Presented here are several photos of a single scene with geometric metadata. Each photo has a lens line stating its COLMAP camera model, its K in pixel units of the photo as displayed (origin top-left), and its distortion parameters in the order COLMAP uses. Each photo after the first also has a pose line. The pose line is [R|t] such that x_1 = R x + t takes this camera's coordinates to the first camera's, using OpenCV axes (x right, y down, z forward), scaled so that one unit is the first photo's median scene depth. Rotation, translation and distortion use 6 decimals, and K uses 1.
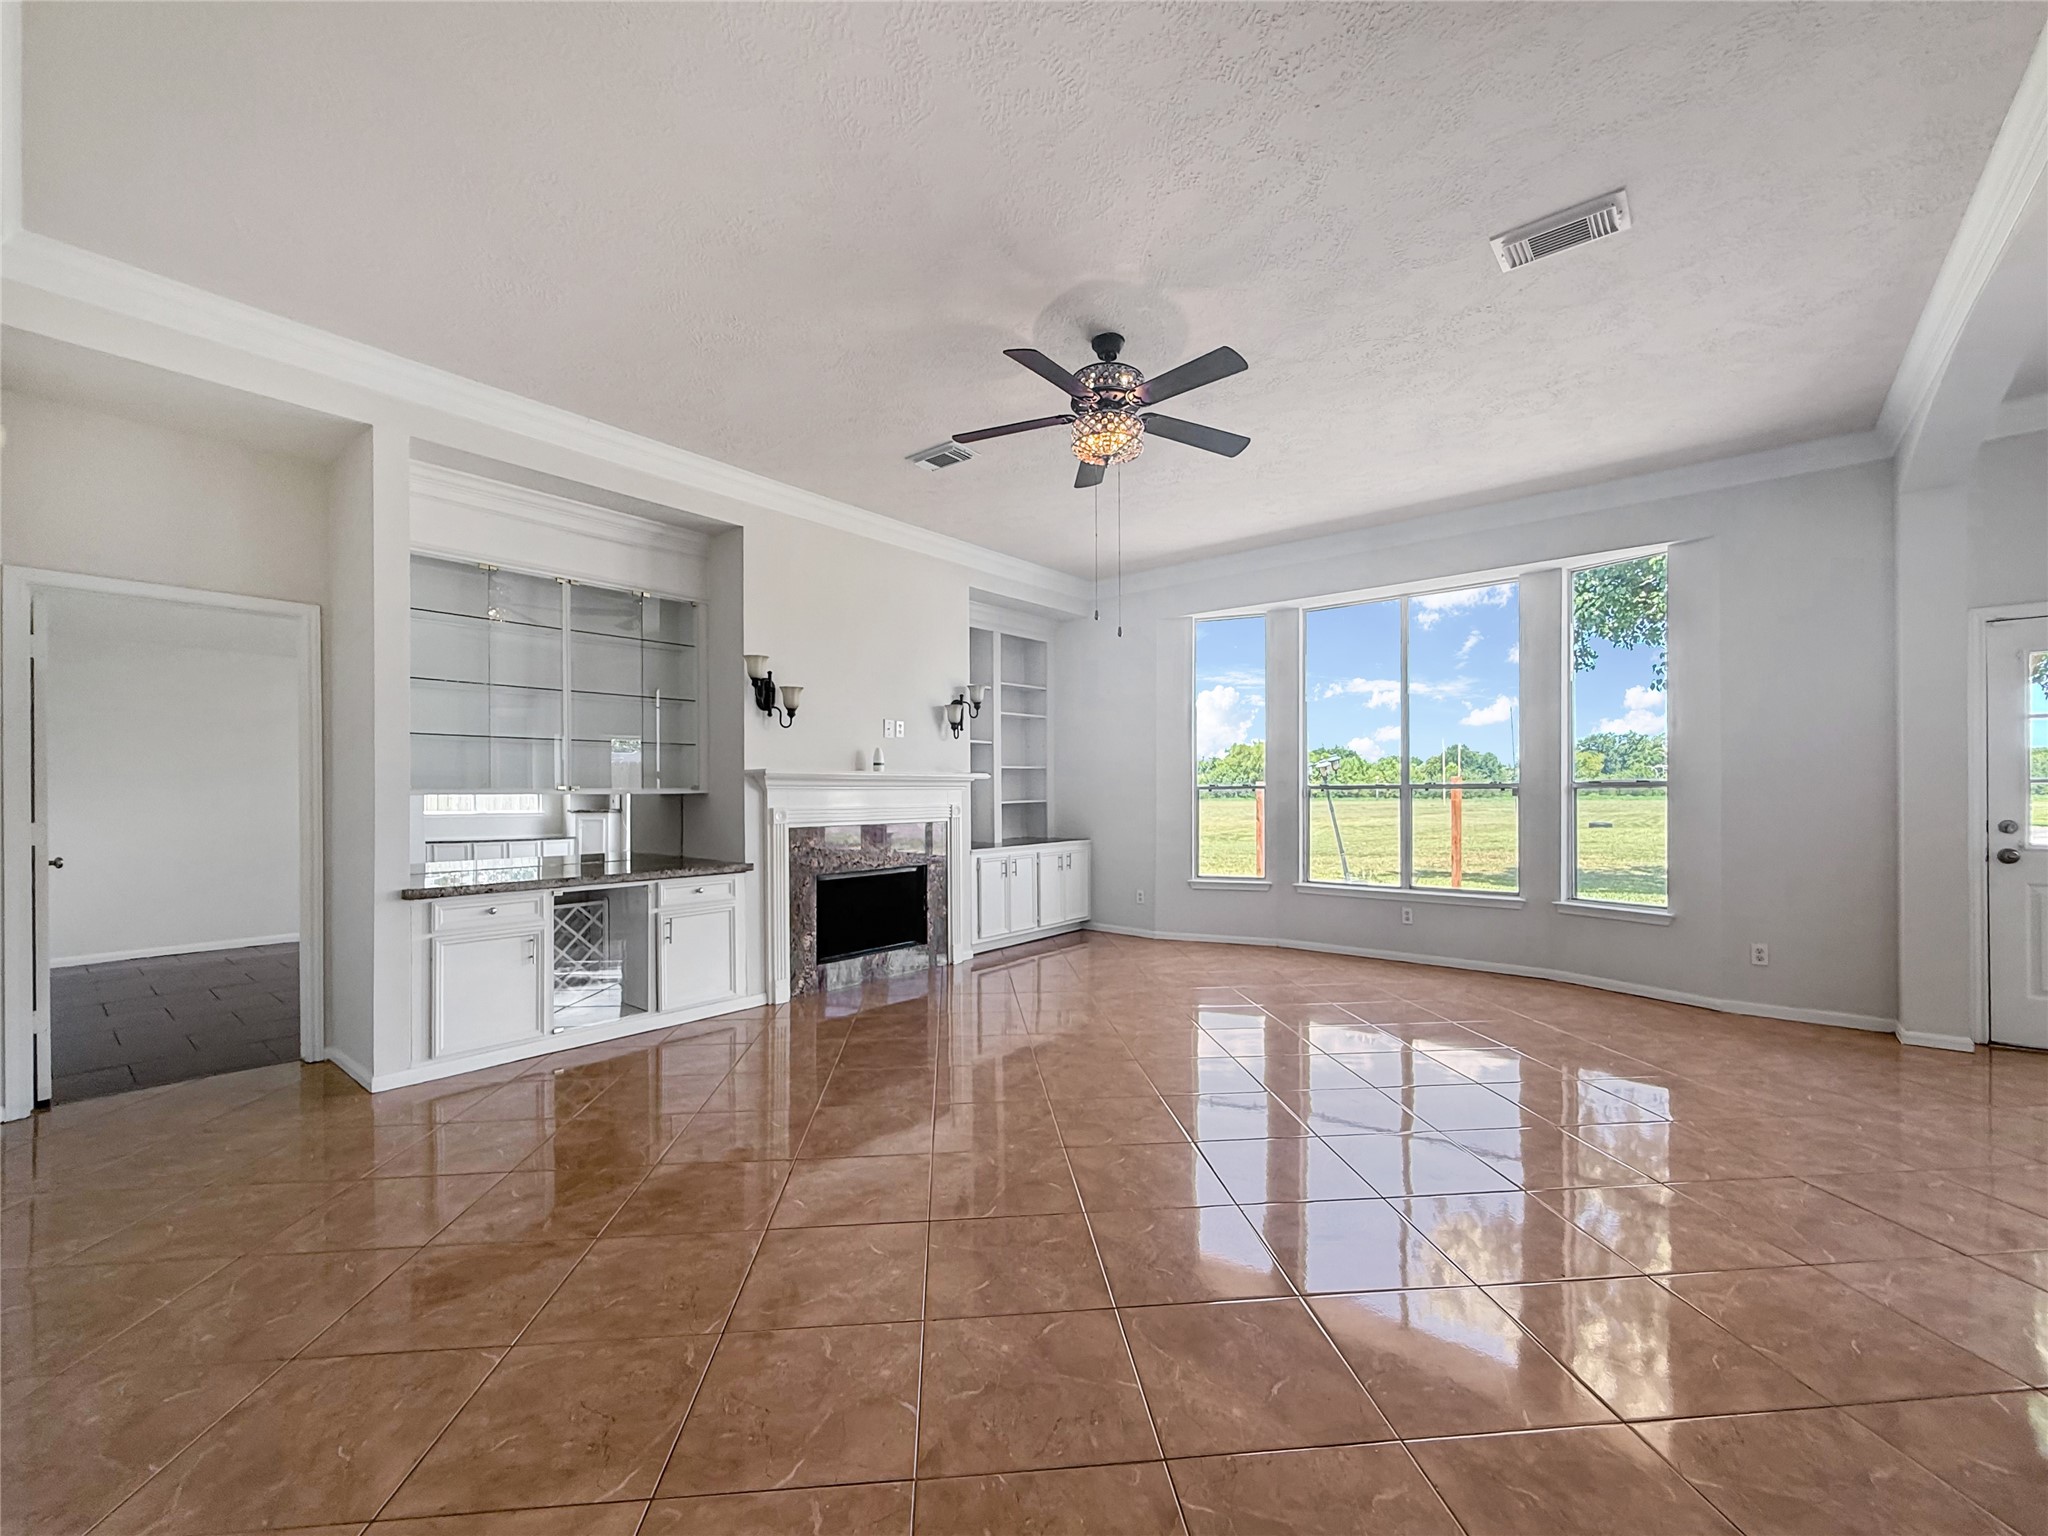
lens RADIAL K [[842.3, 0, 1021.3], [0, 842.3, 791.0], [0, 0, 1]] dist [-0.000398, -0.000127]
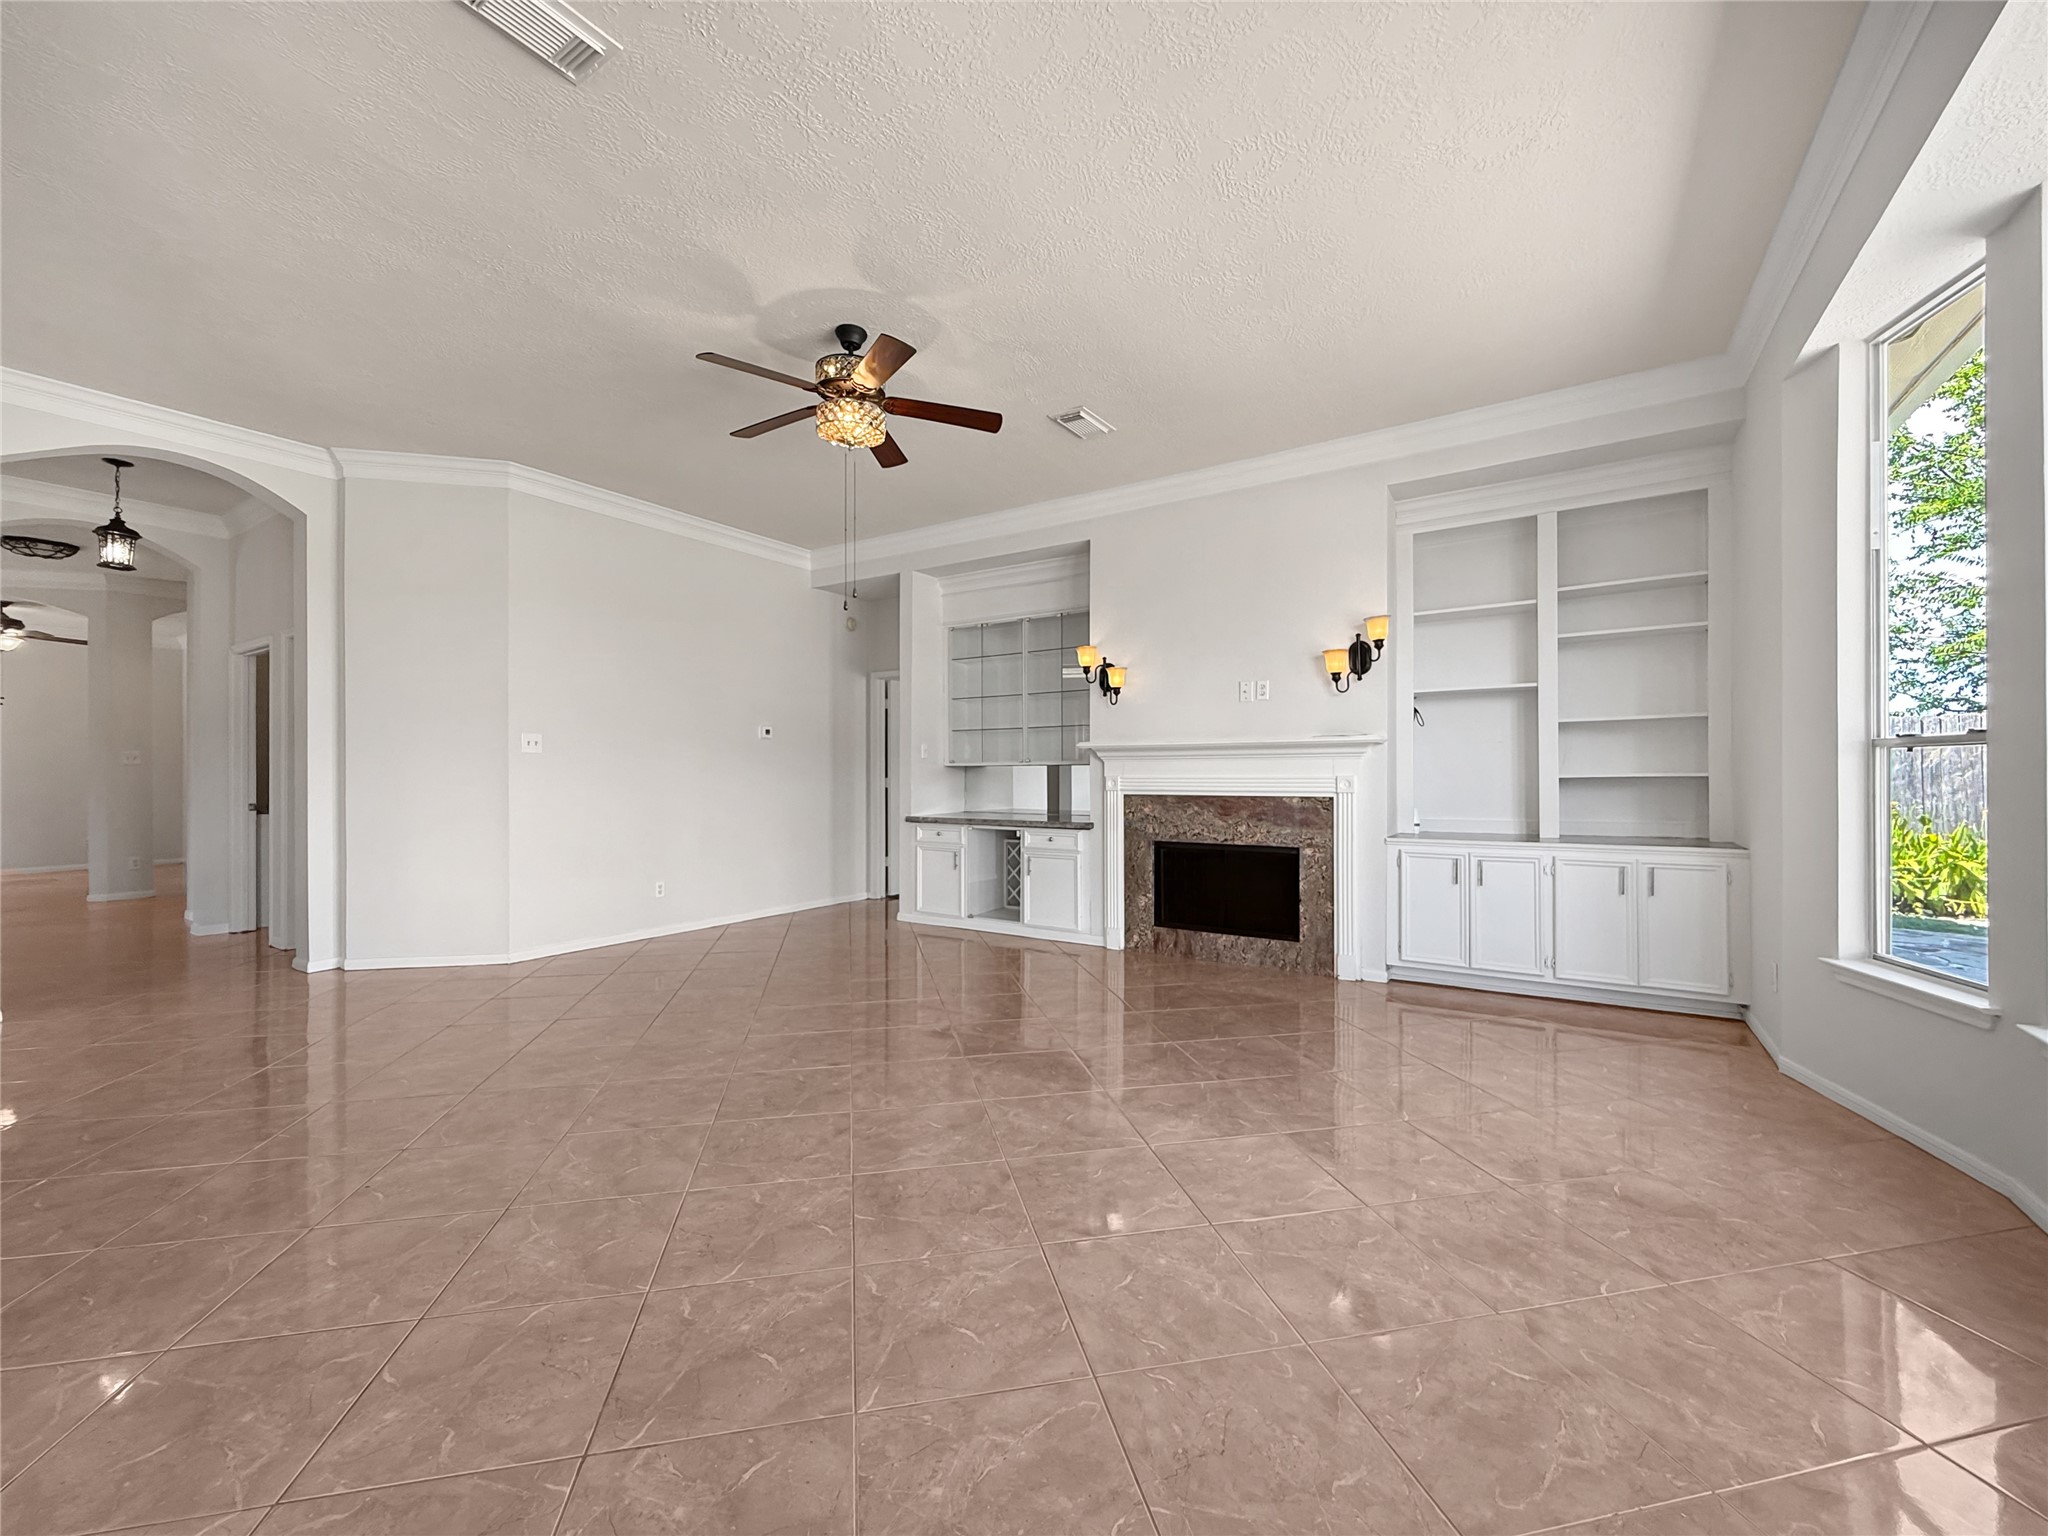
lens RADIAL K [[820.3, 0, 1024.0], [0, 820.3, 768.0], [0, 0, 1]] dist [-0.000918, -0.000092]
pose [[0.113160, -0.001855, -0.993575, 0.765710], [0.004726, 0.999988, -0.001328, 0.009619], [0.993566, -0.004545, 0.113167, 0.731989]]
